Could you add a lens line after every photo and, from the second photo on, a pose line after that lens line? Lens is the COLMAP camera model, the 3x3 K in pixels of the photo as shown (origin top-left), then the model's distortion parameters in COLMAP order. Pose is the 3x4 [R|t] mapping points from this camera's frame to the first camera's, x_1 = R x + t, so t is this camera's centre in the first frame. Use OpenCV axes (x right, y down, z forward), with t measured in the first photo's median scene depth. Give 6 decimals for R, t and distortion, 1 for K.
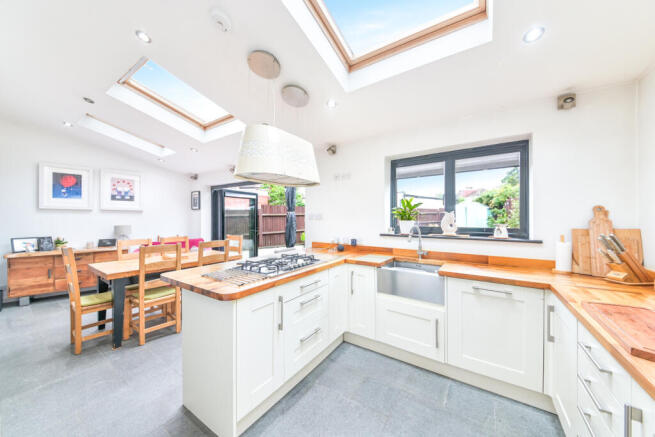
lens RADIAL K [[224.7, 0, 327.8], [0, 224.7, 215.7], [0, 0, 1]] dist [-0.014311, -0.000241]
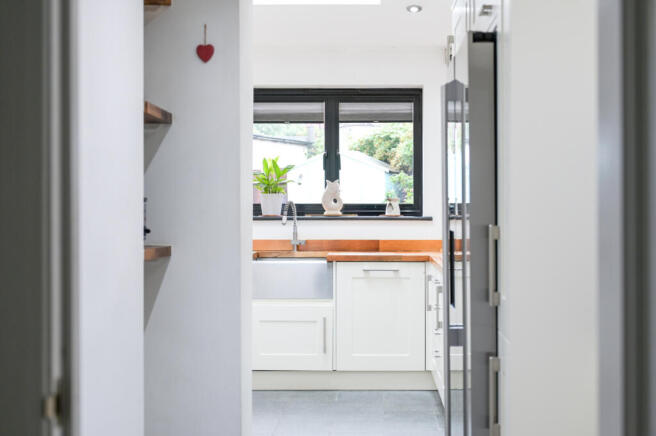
lens RADIAL K [[958.8, 0, 328.0], [0, 958.8, 218.0], [0, 0, 1]] dist [0.012877, 0.006165]
pose [[0.848557, -0.009775, 0.529013, -1.084233], [-0.004728, 0.999649, 0.026054, 0.019802], [-0.529083, -0.024610, 0.848213, -1.573848]]
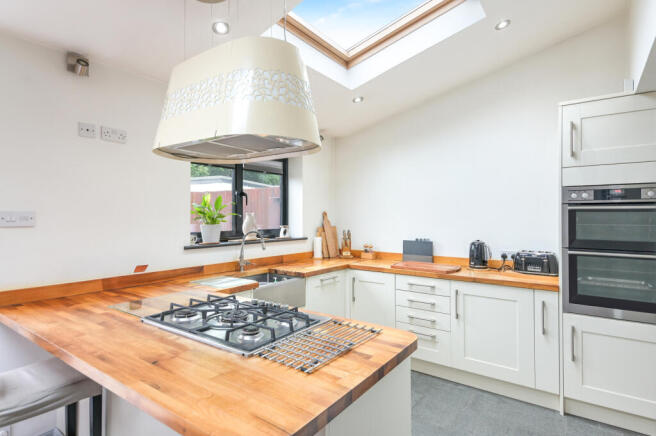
lens RADIAL K [[348.9, 0, 316.5], [0, 348.9, 216.1], [0, 0, 1]] dist [0.053011, -0.000065]
pose [[0.046175, -0.001085, 0.998933, -0.902015], [-0.013428, 0.999908, 0.001706, -0.013911], [-0.998843, -0.013493, 0.046156, 0.719933]]
